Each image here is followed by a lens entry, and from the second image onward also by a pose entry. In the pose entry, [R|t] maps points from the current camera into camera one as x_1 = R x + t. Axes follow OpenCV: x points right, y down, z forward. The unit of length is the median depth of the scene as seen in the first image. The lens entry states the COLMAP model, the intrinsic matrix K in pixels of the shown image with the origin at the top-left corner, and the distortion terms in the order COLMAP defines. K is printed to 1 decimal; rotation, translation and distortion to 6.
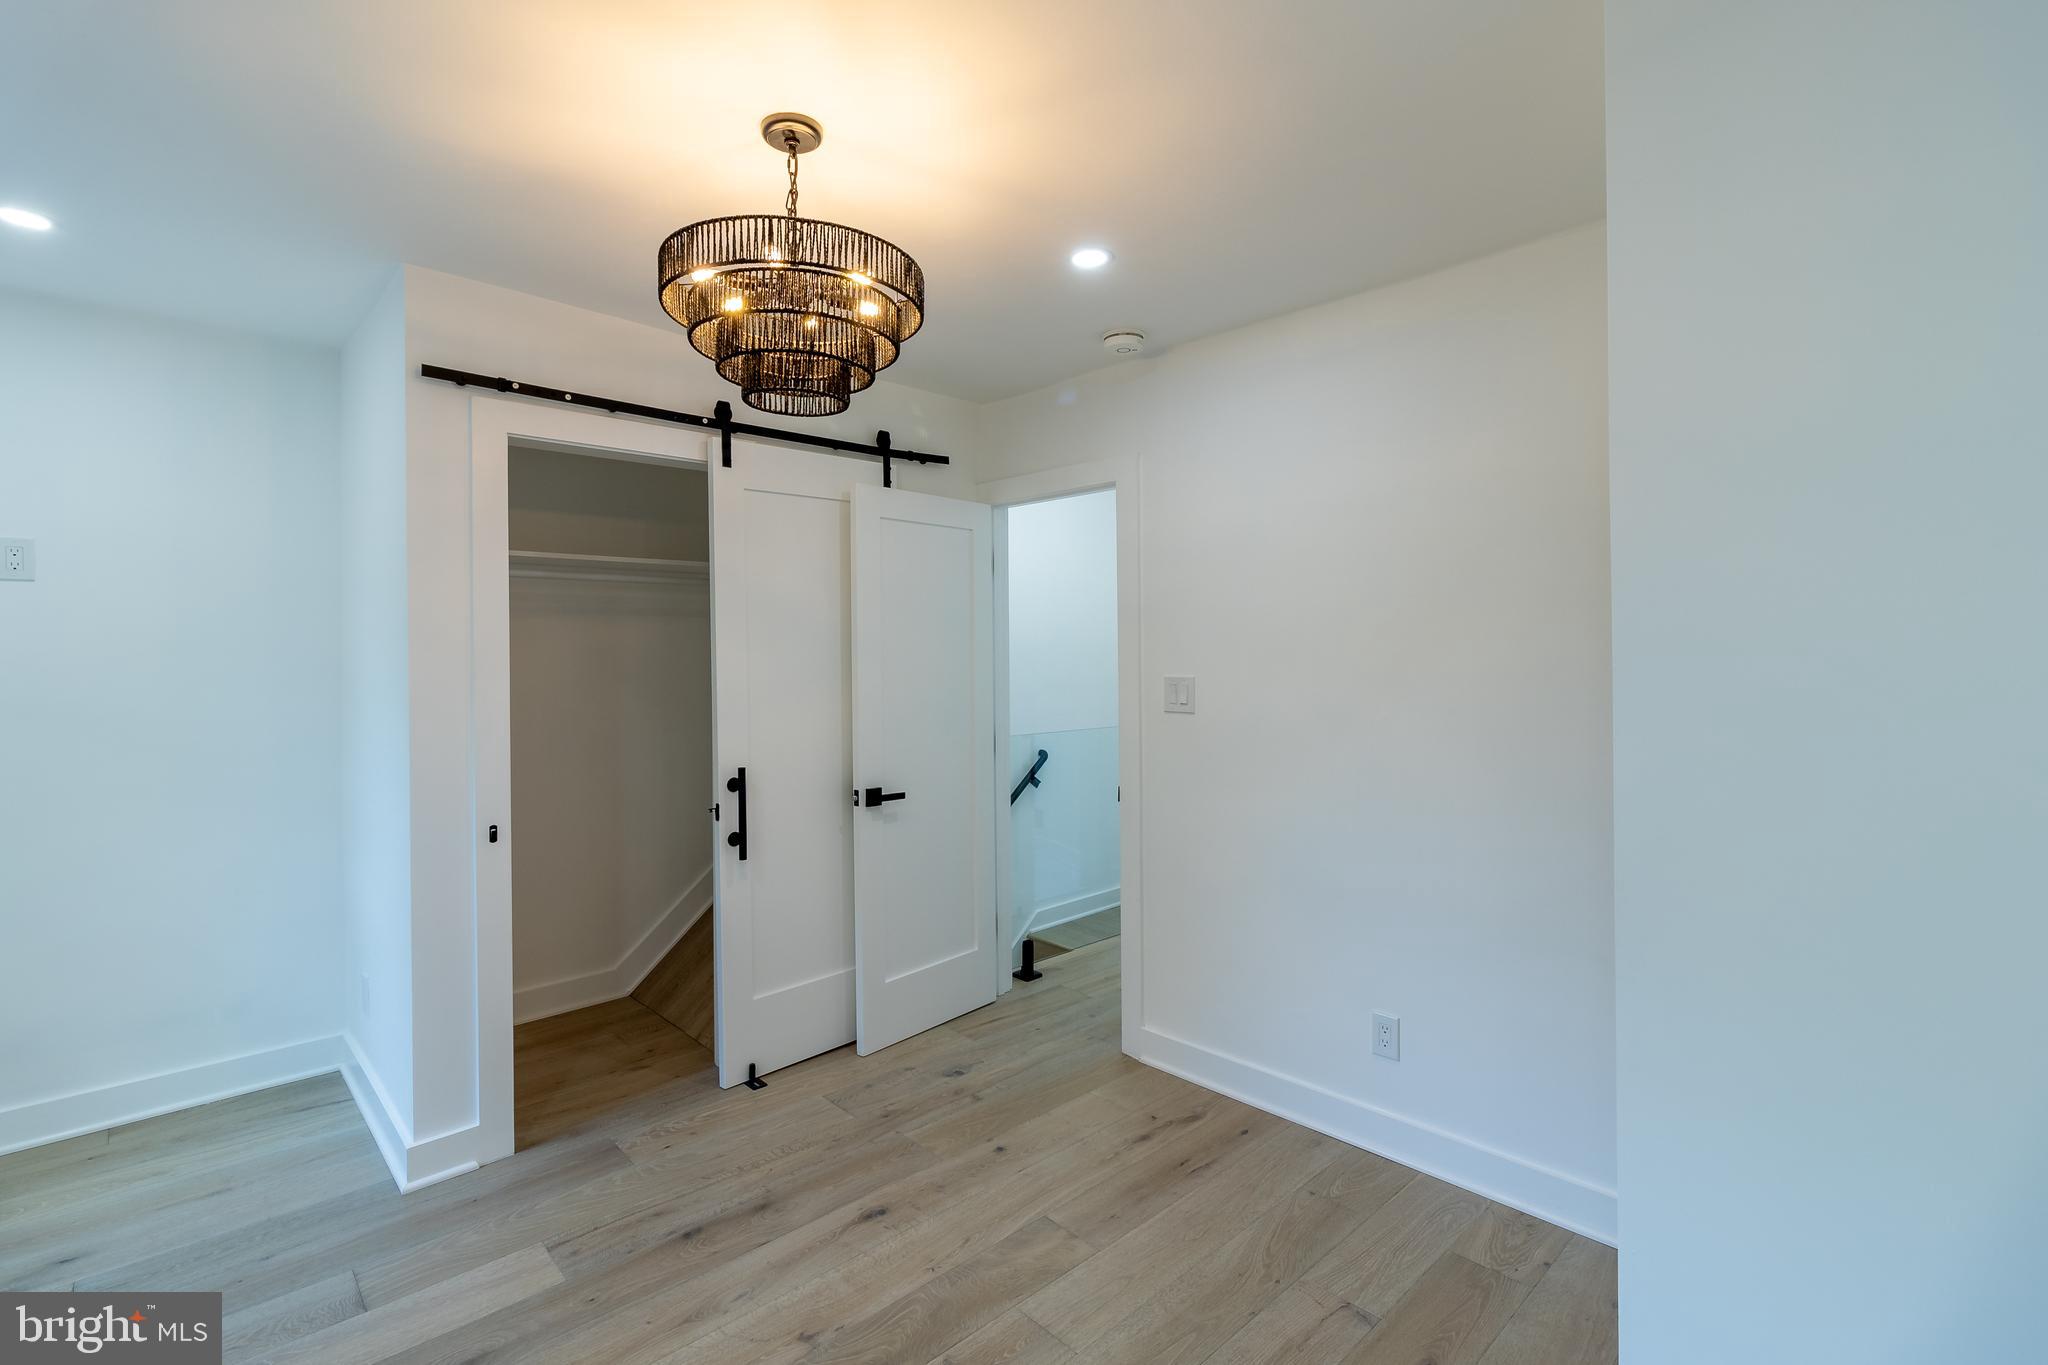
lens RADIAL K [[942.1, 0, 1022.6], [0, 942.1, 641.0], [0, 0, 1]] dist [-0.001606, -0.000230]
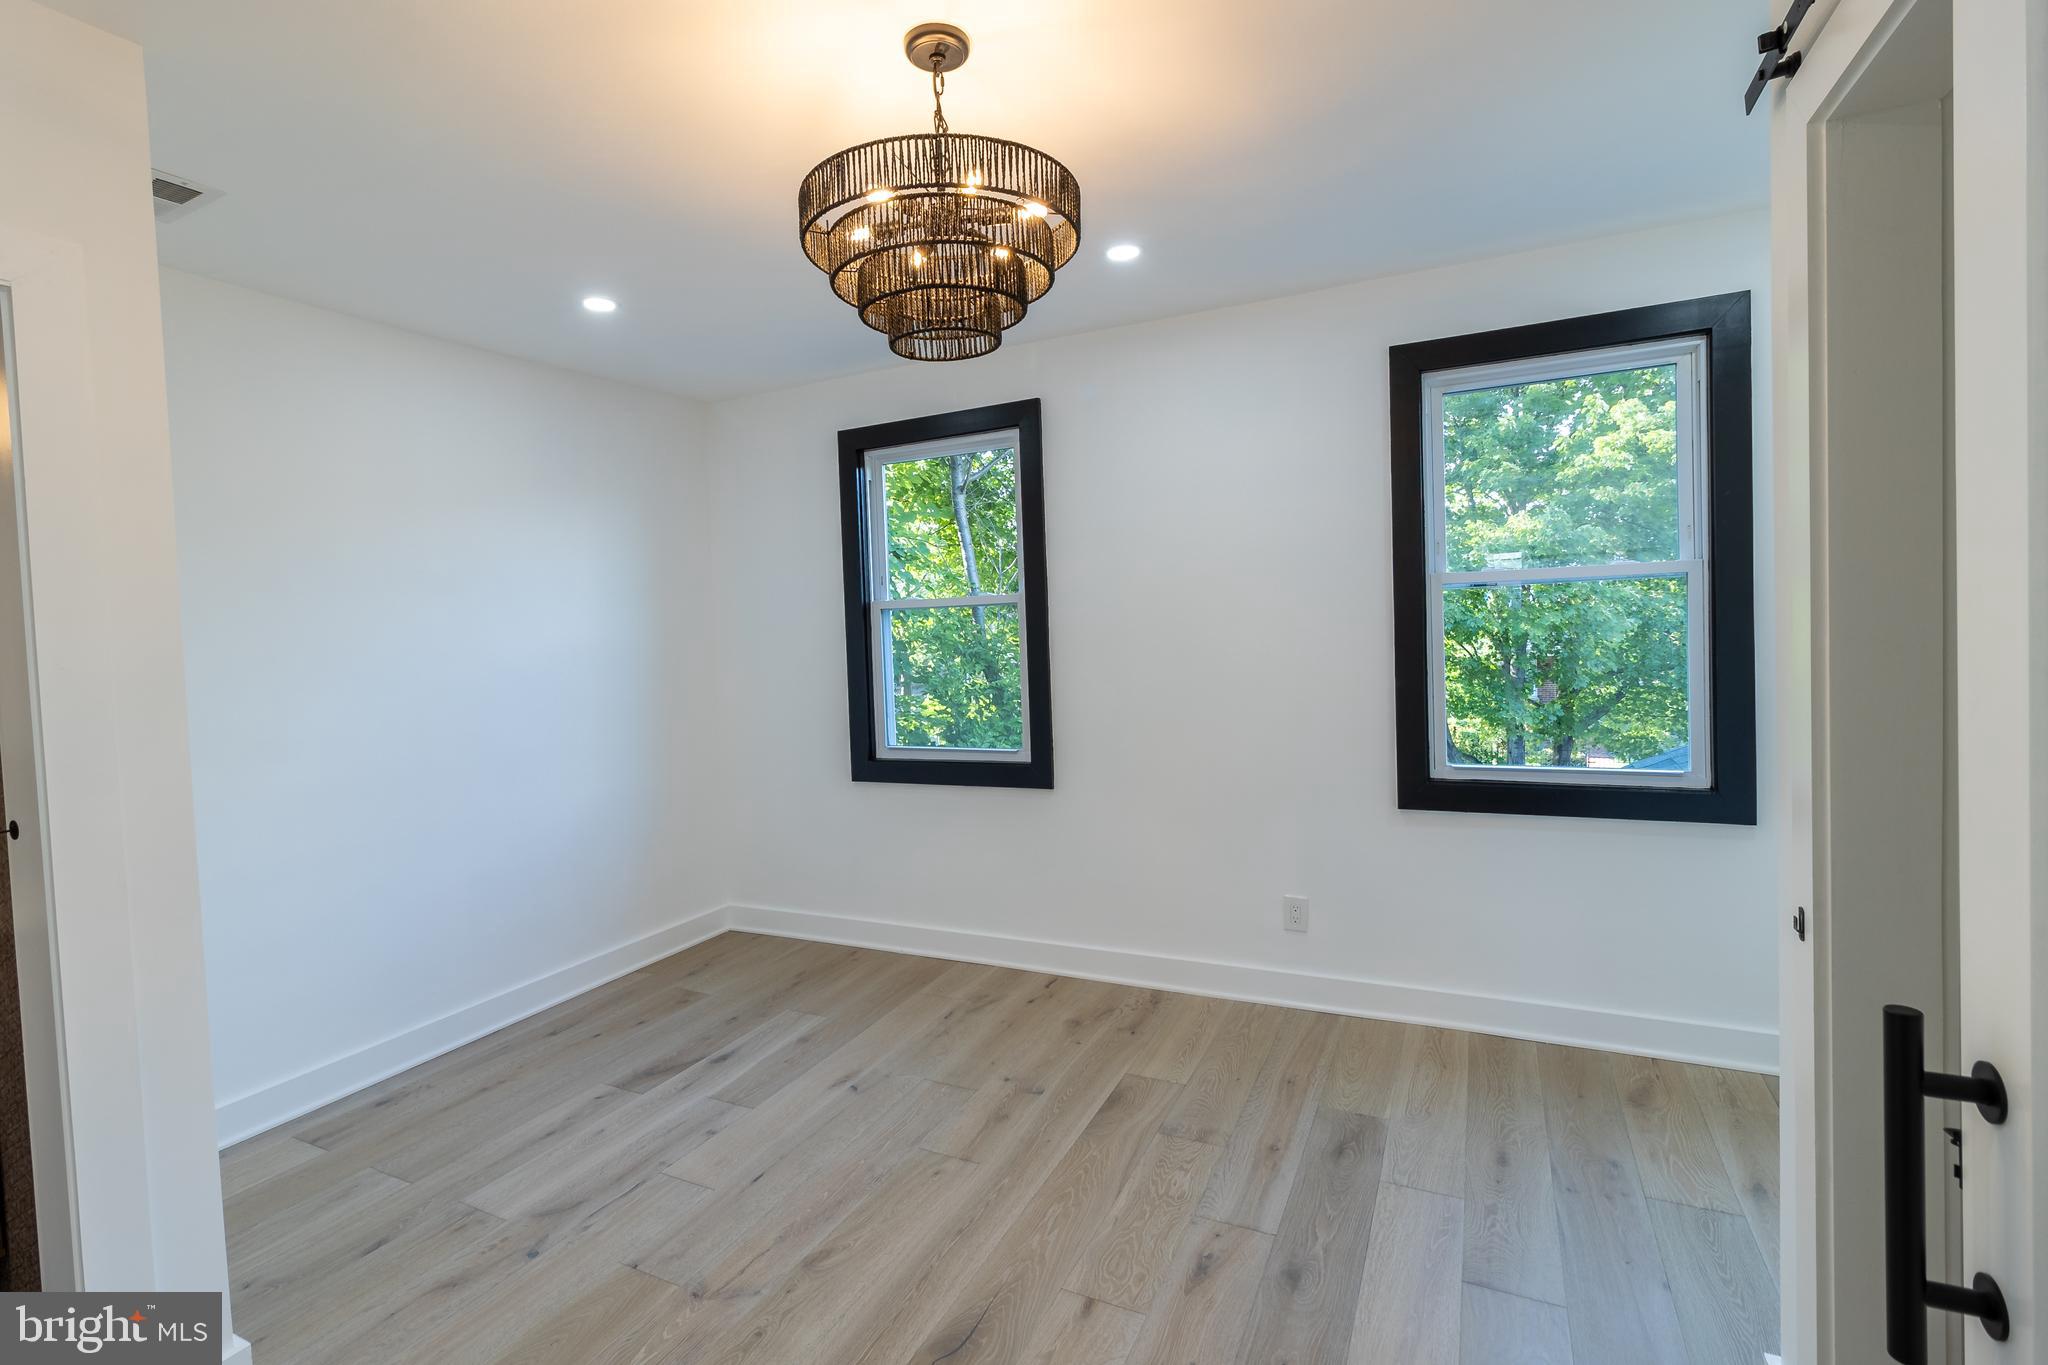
lens RADIAL K [[937.2, 0, 1017.9], [0, 937.2, 657.1], [0, 0, 1]] dist [-0.002269, -0.000414]
pose [[-0.935825, 0.055443, -0.348076, 0.035120], [0.047260, 0.998371, 0.031964, 0.024297], [0.349281, 0.013463, -0.936921, 1.460124]]
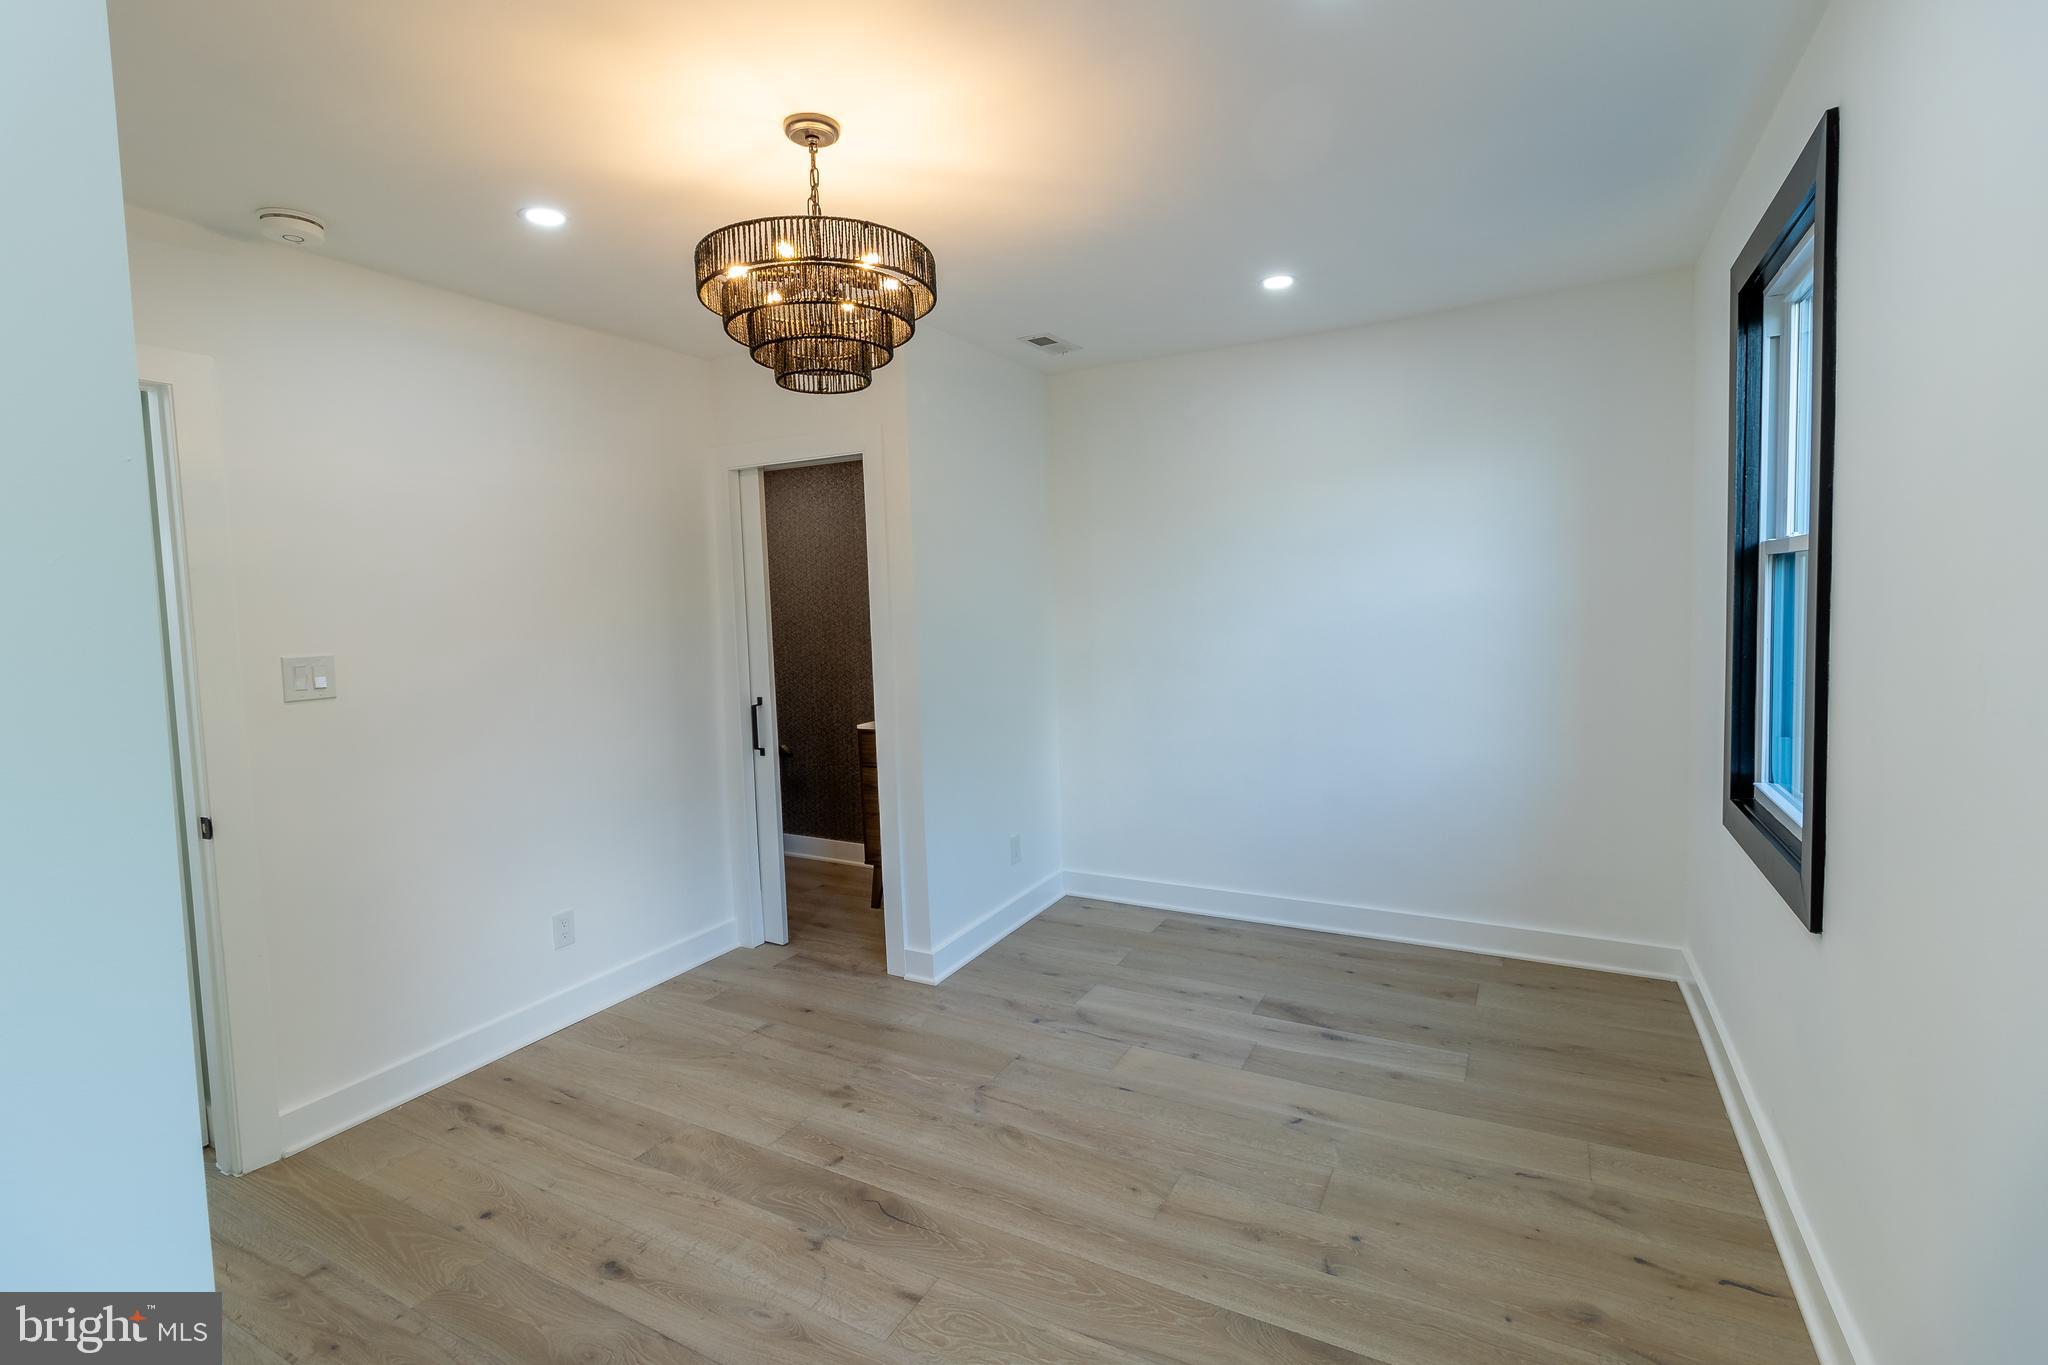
lens RADIAL K [[937.2, 0, 1017.9], [0, 937.2, 657.1], [0, 0, 1]] dist [-0.002269, -0.000414]
pose [[-0.300773, -0.042867, 0.952732, -1.044401], [0.026270, 0.998238, 0.053208, 0.014963], [-0.953334, 0.041032, -0.299117, 0.868686]]
